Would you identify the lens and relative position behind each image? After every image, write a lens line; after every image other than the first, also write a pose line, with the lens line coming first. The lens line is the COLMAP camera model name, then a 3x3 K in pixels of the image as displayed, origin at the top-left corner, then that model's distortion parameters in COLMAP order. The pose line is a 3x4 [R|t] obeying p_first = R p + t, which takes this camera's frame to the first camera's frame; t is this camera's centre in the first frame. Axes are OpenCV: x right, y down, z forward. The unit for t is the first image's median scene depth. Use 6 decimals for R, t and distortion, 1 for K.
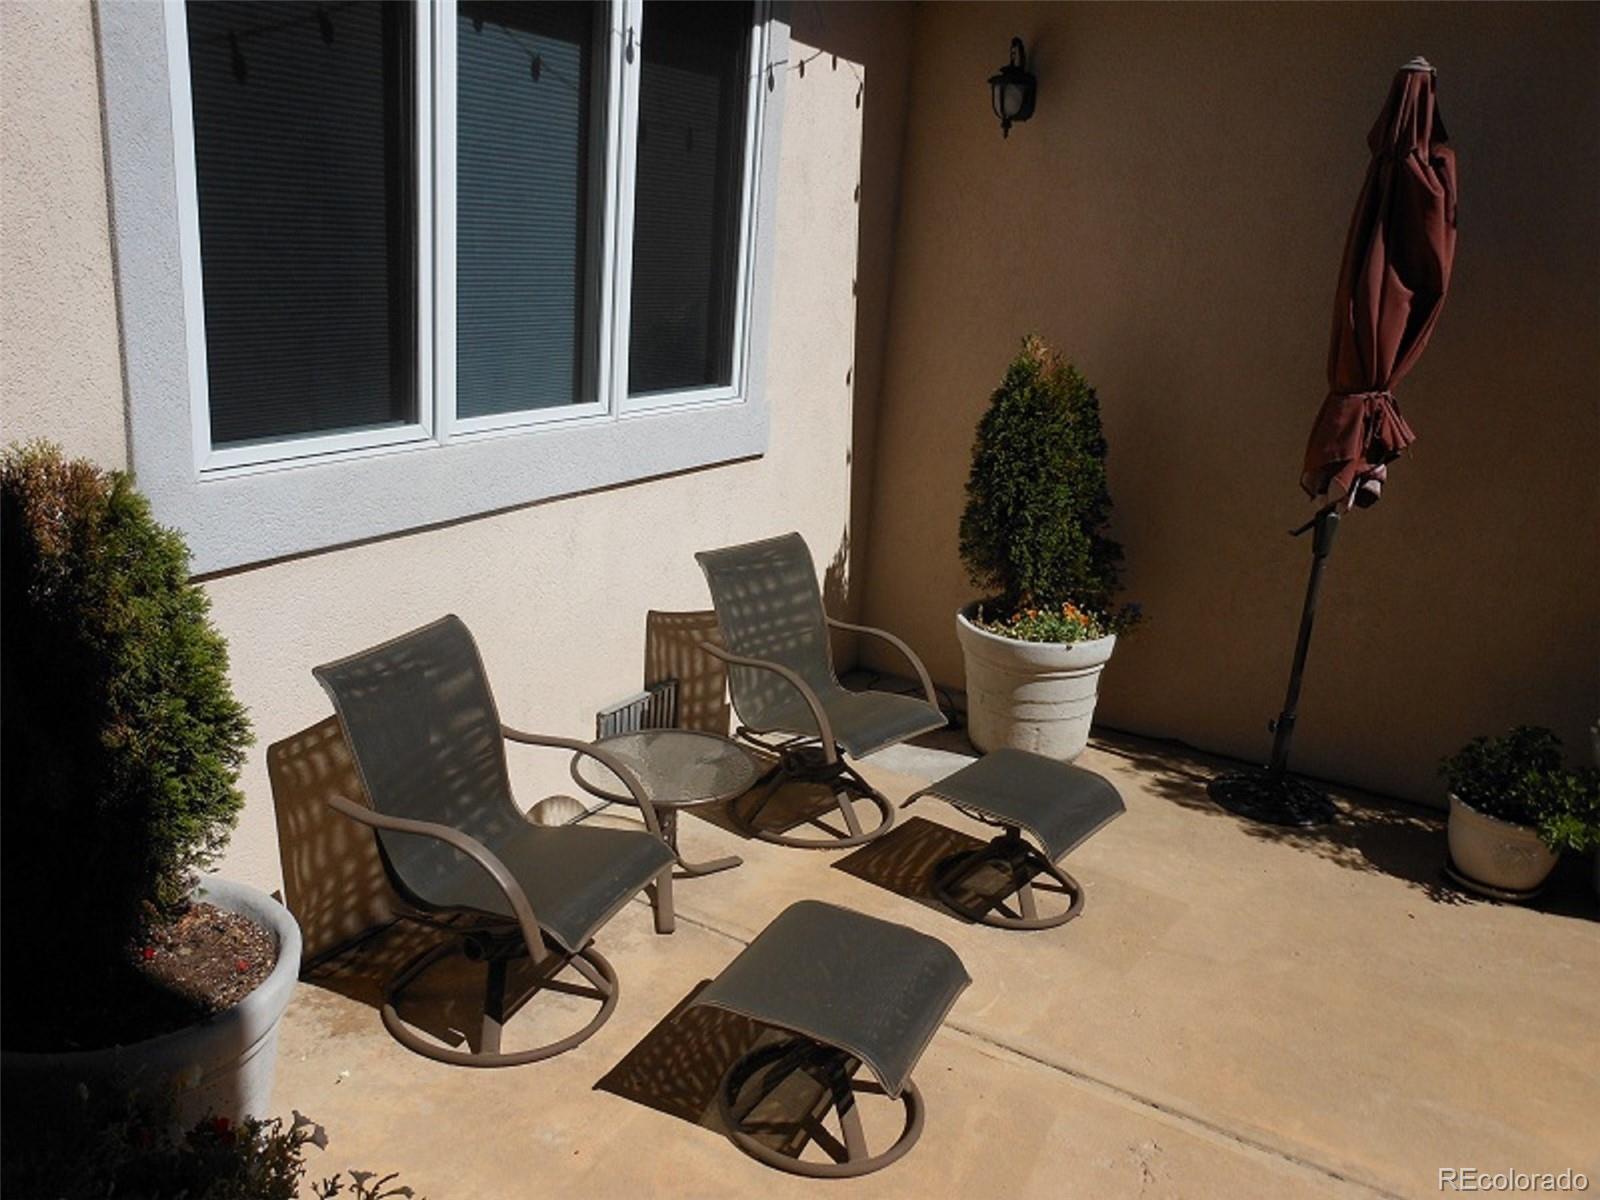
lens RADIAL K [[1293.7, 0, 800.0], [0, 1293.7, 600.0], [0, 0, 1]] dist [0.006644, 0.003919]
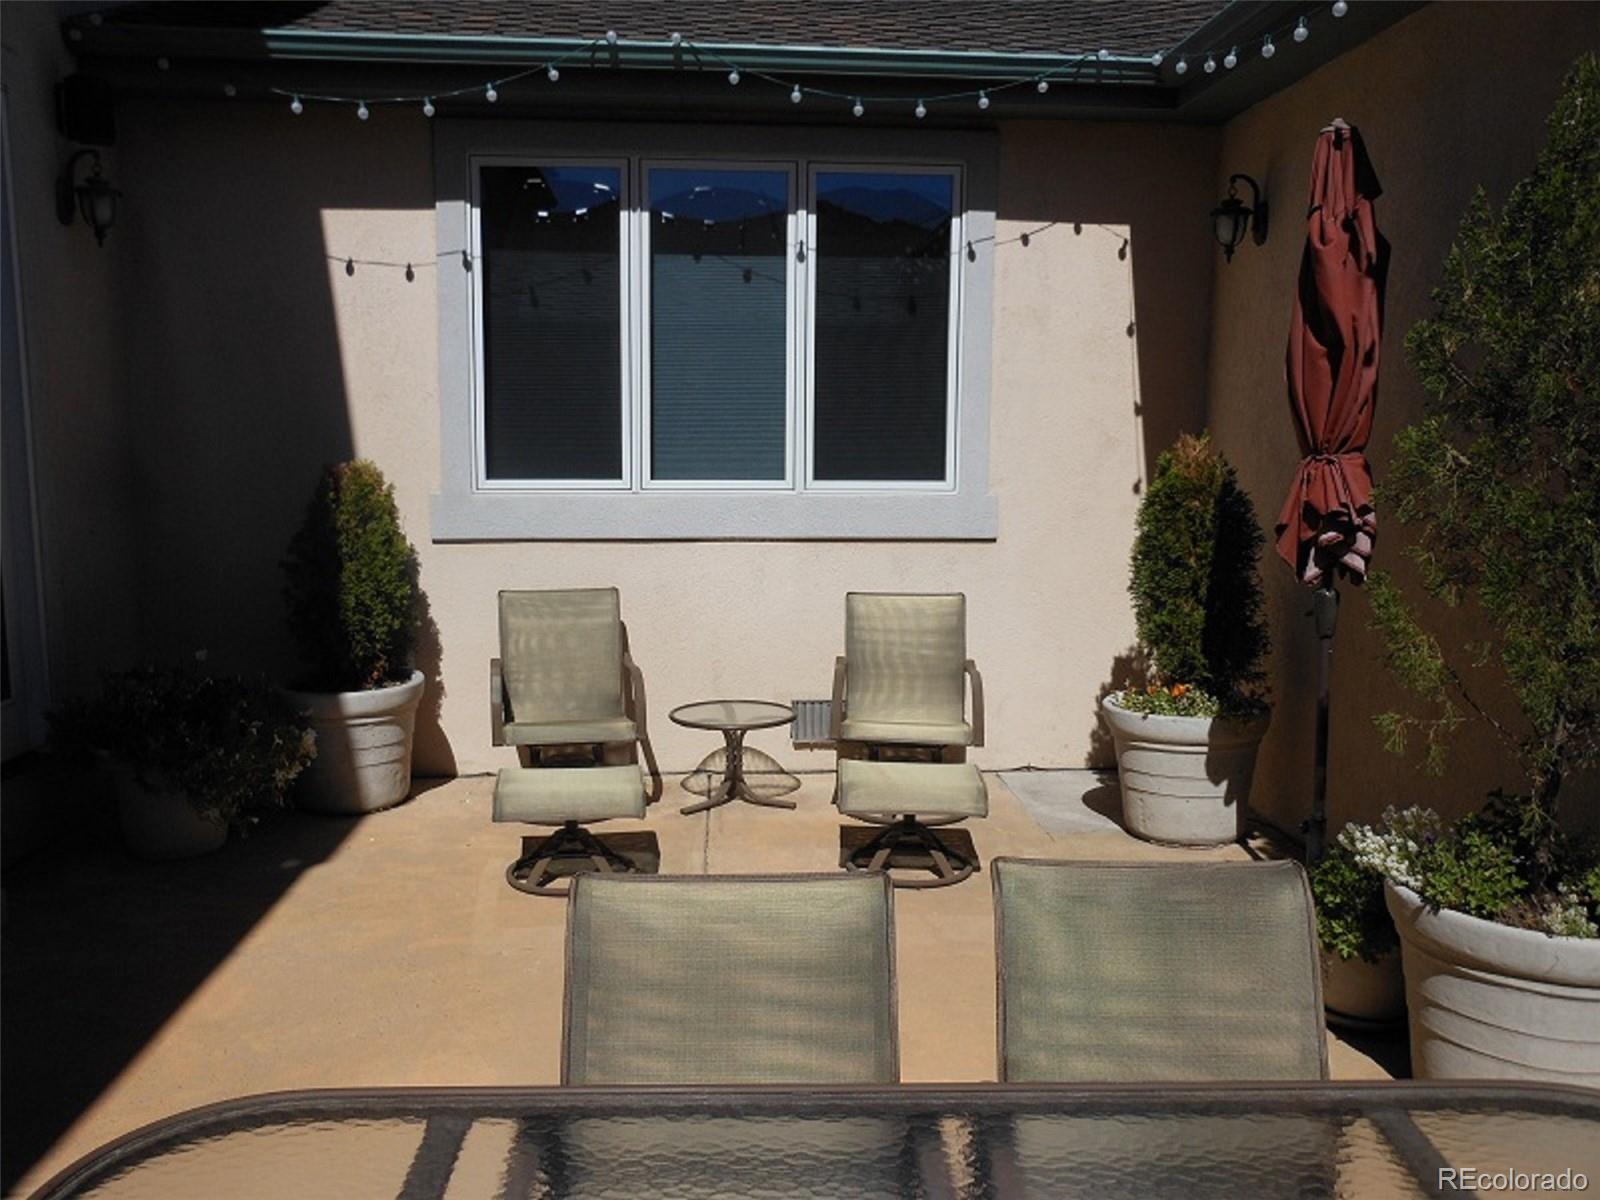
lens RADIAL K [[1290.3, 0, 800.0], [0, 1290.3, 600.0], [0, 0, 1]] dist [-0.010983, -0.002093]
pose [[0.563515, 0.042766, -0.824998, 1.000448], [-0.194538, 0.977444, -0.082211, 0.093354], [0.802873, 0.206820, 0.559124, 0.188891]]
